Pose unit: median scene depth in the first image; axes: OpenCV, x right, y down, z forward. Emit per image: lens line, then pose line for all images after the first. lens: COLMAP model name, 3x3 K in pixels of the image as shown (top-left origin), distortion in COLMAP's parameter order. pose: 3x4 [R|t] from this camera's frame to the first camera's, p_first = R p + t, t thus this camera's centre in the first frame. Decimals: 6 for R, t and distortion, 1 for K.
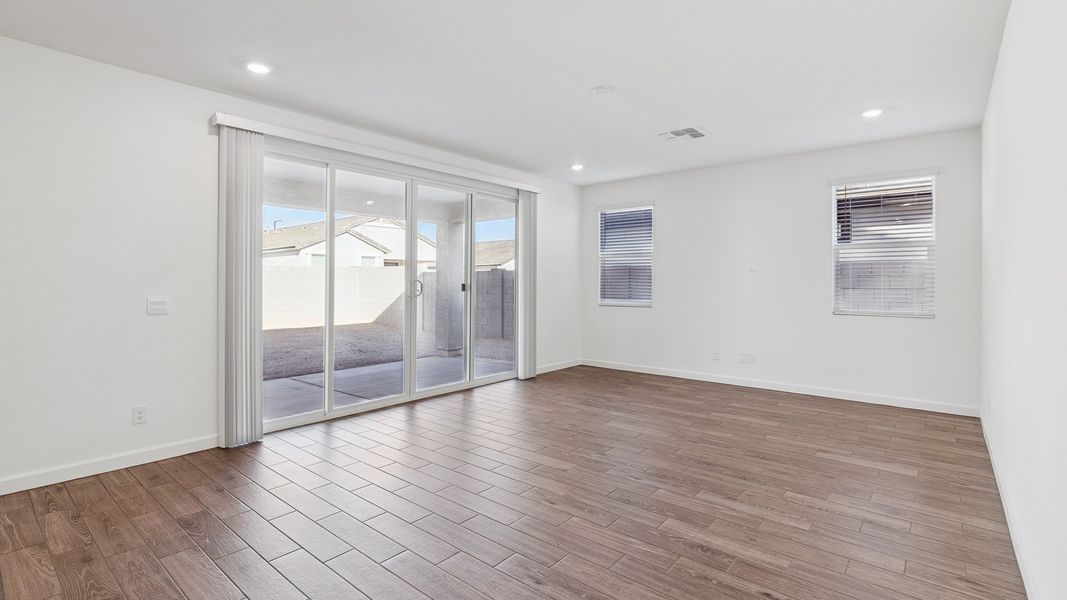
lens RADIAL K [[490.6, 0, 531.5], [0, 490.6, 281.9], [0, 0, 1]] dist [-0.000640, -0.000492]
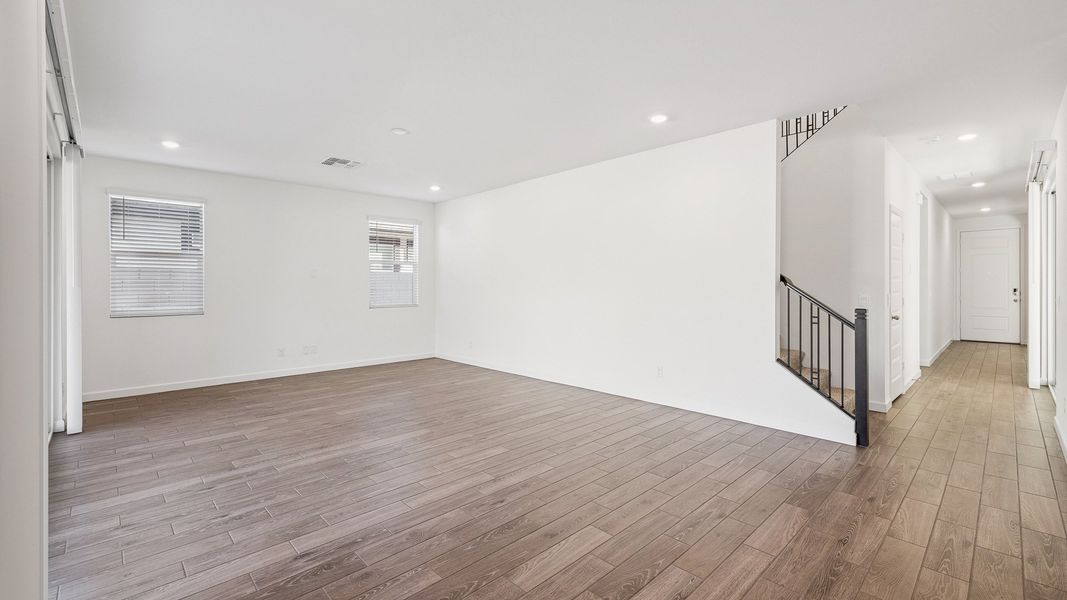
lens RADIAL K [[449.7, 0, 532.2], [0, 449.7, 285.6], [0, 0, 1]] dist [0.001212, 0.000004]
pose [[0.110049, -0.002454, 0.993923, -0.776263], [0.003700, 0.999991, 0.002060, -0.001036], [-0.993919, 0.003451, 0.110057, 0.439362]]
